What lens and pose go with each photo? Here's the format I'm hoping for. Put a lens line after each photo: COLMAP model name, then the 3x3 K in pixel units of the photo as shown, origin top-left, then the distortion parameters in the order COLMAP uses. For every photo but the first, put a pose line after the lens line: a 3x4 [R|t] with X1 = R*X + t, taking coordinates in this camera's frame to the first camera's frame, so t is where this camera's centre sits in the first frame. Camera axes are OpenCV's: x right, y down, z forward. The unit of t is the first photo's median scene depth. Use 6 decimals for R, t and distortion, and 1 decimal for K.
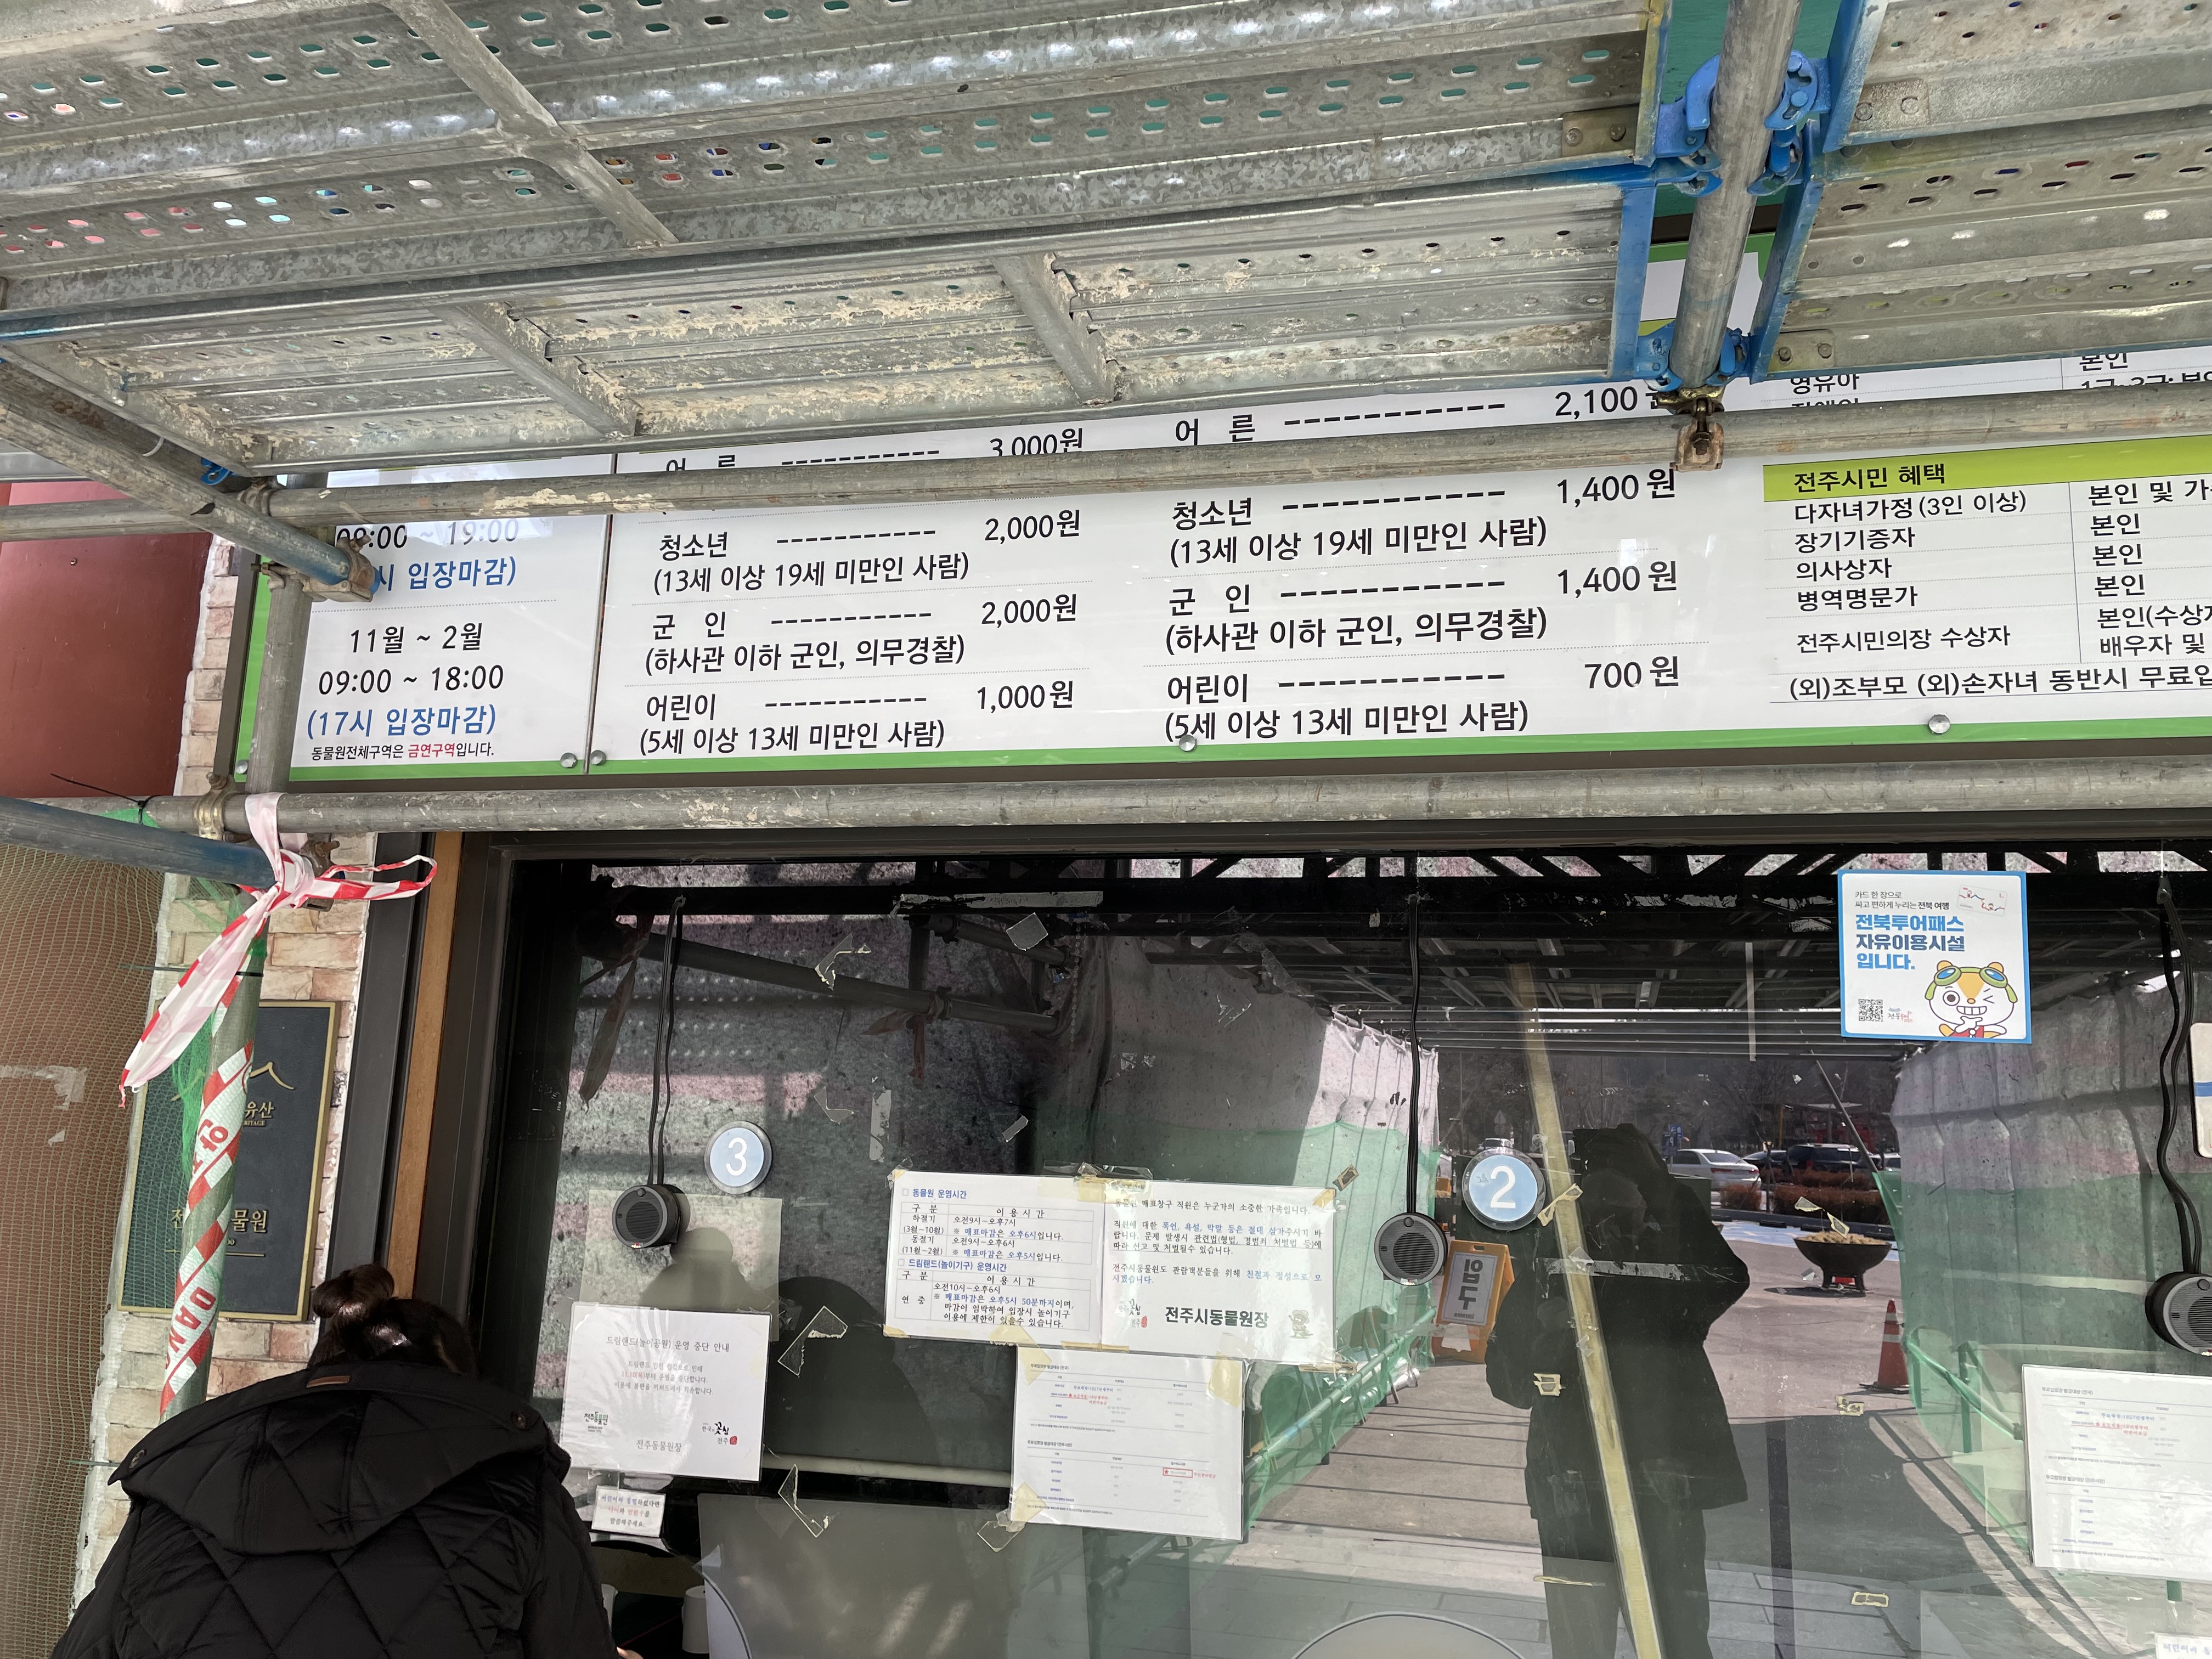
lens RADIAL K [[1672.9, 0, 1110.9], [0, 1672.9, 830.4], [0, 0, 1]] dist [-0.005922, -0.004026]
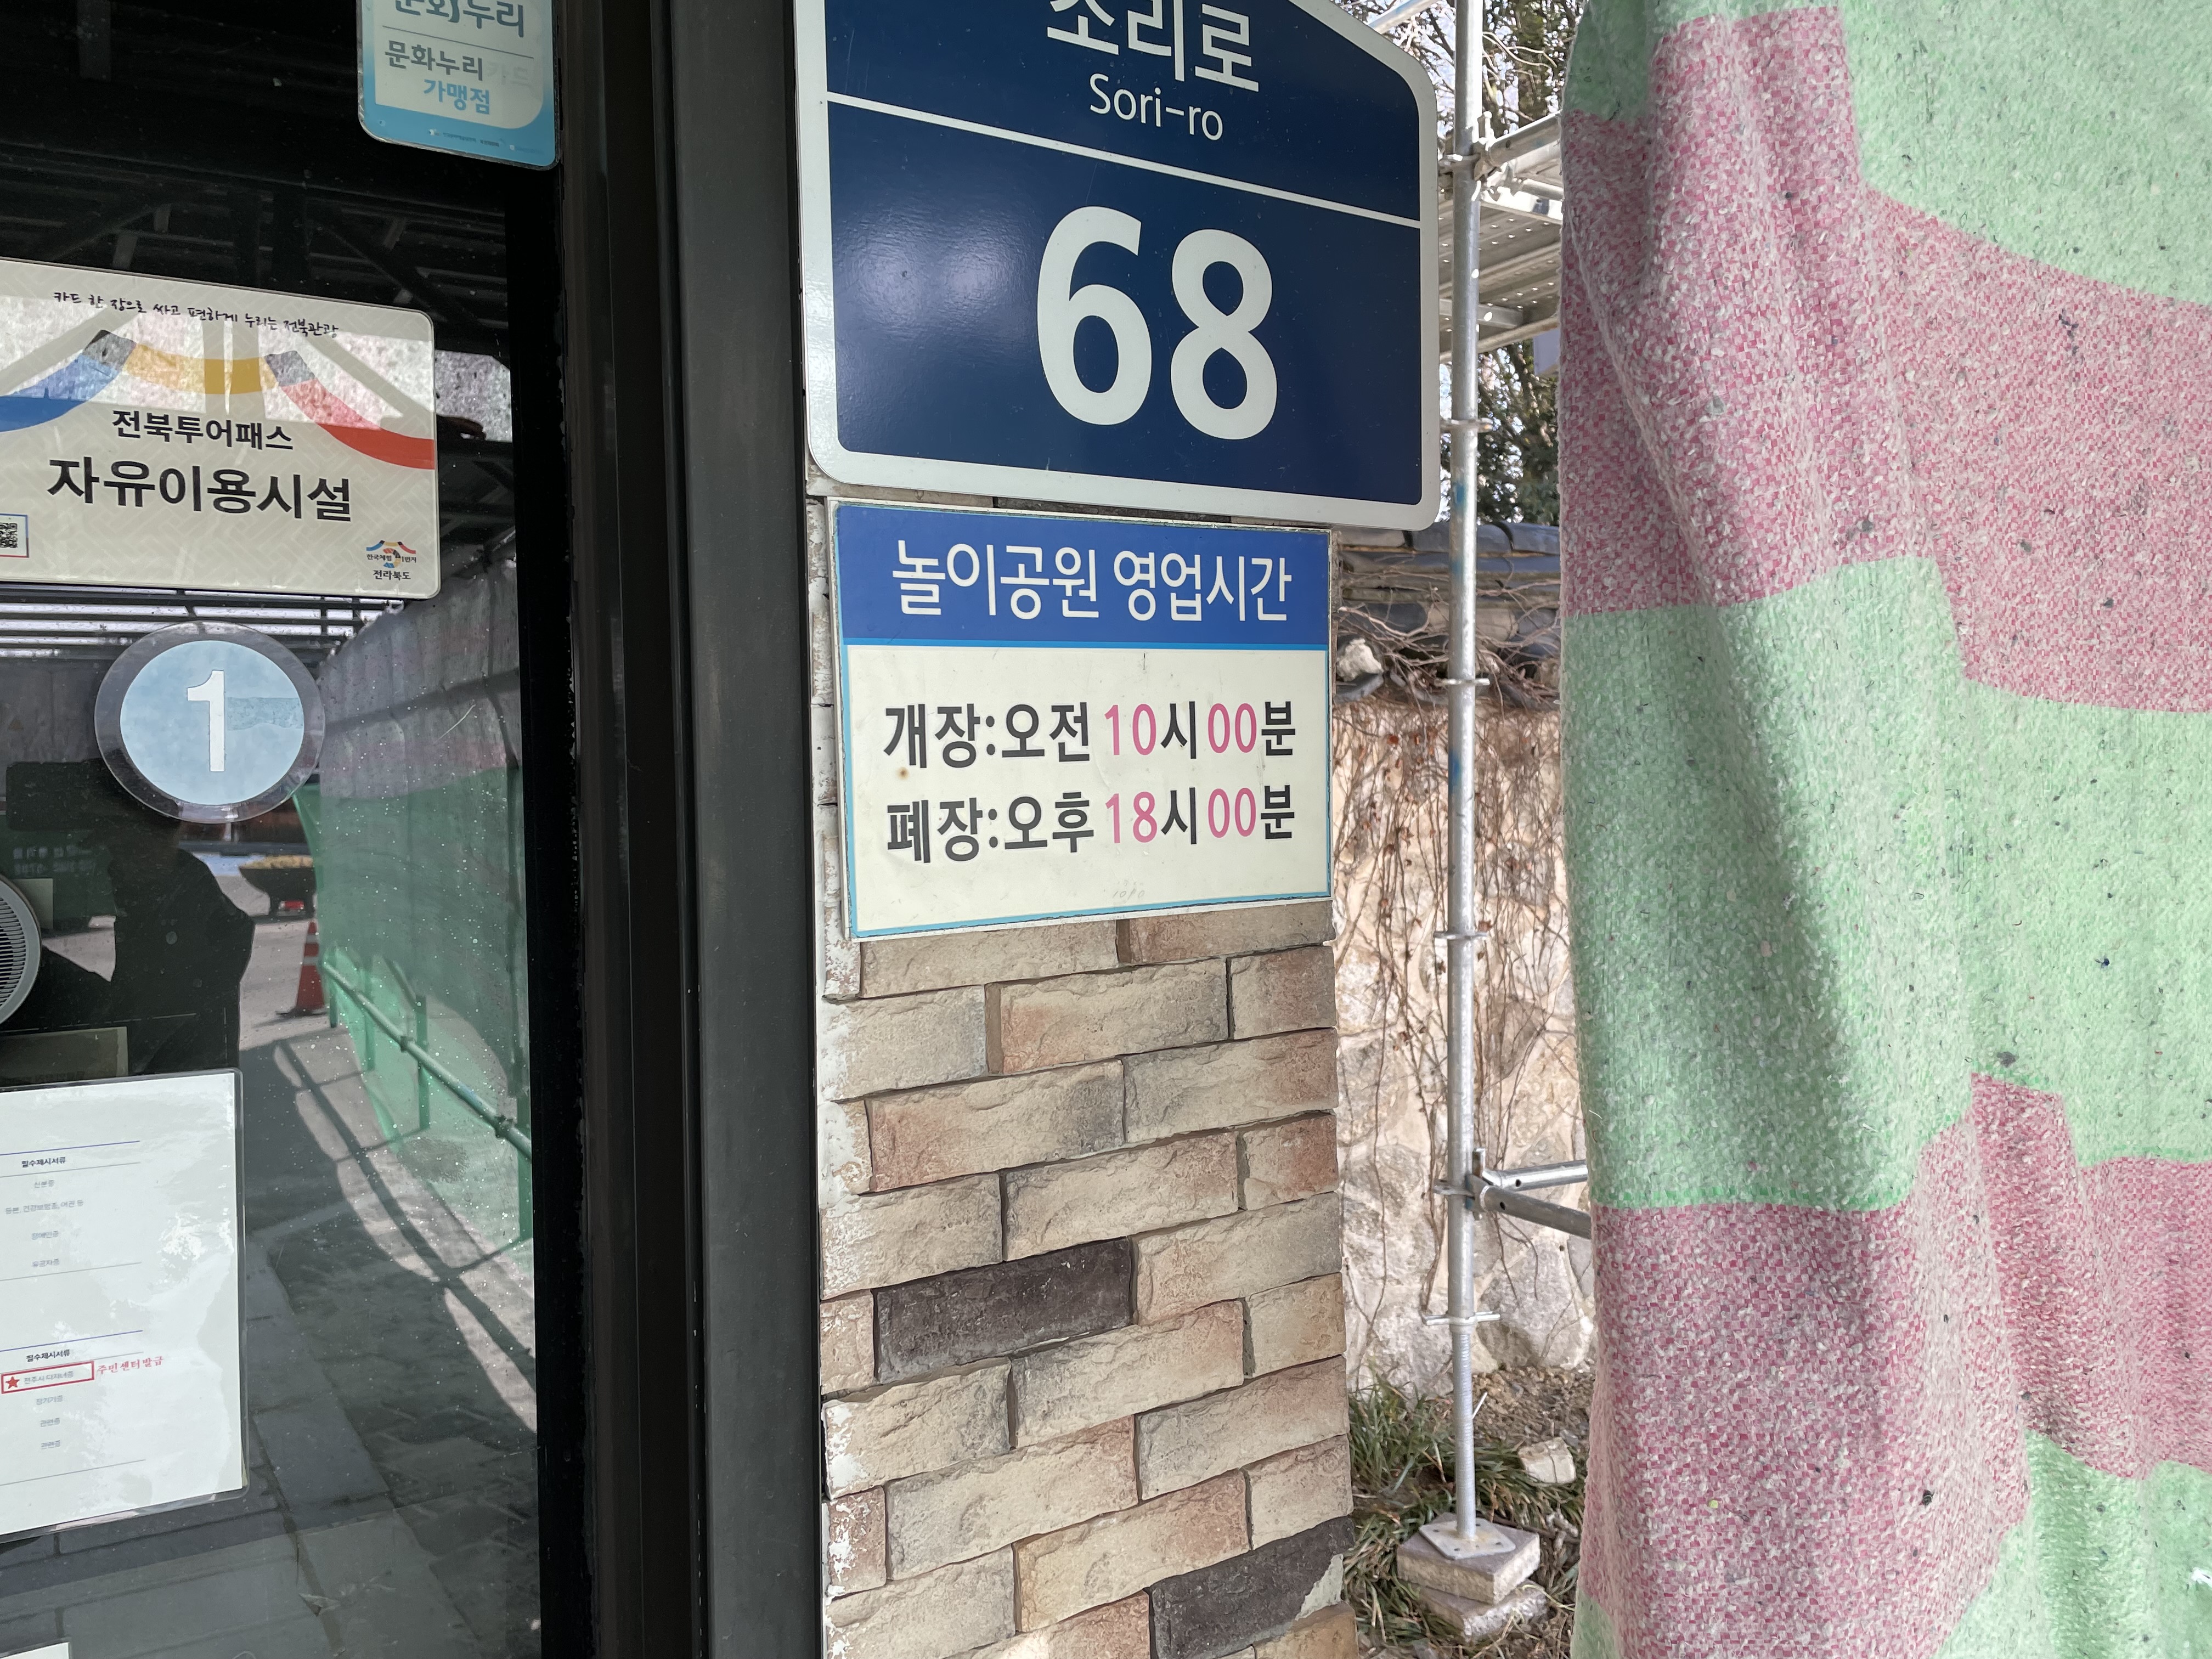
lens RADIAL K [[1672.9, 0, 1105.0], [0, 1672.9, 828.8], [0, 0, 1]] dist [-0.005922, -0.004026]
pose [[0.665824, -0.072953, 0.742533, 0.131089], [-0.091487, 0.979715, 0.178292, 0.039492], [-0.740478, -0.186644, 0.645644, 0.130090]]
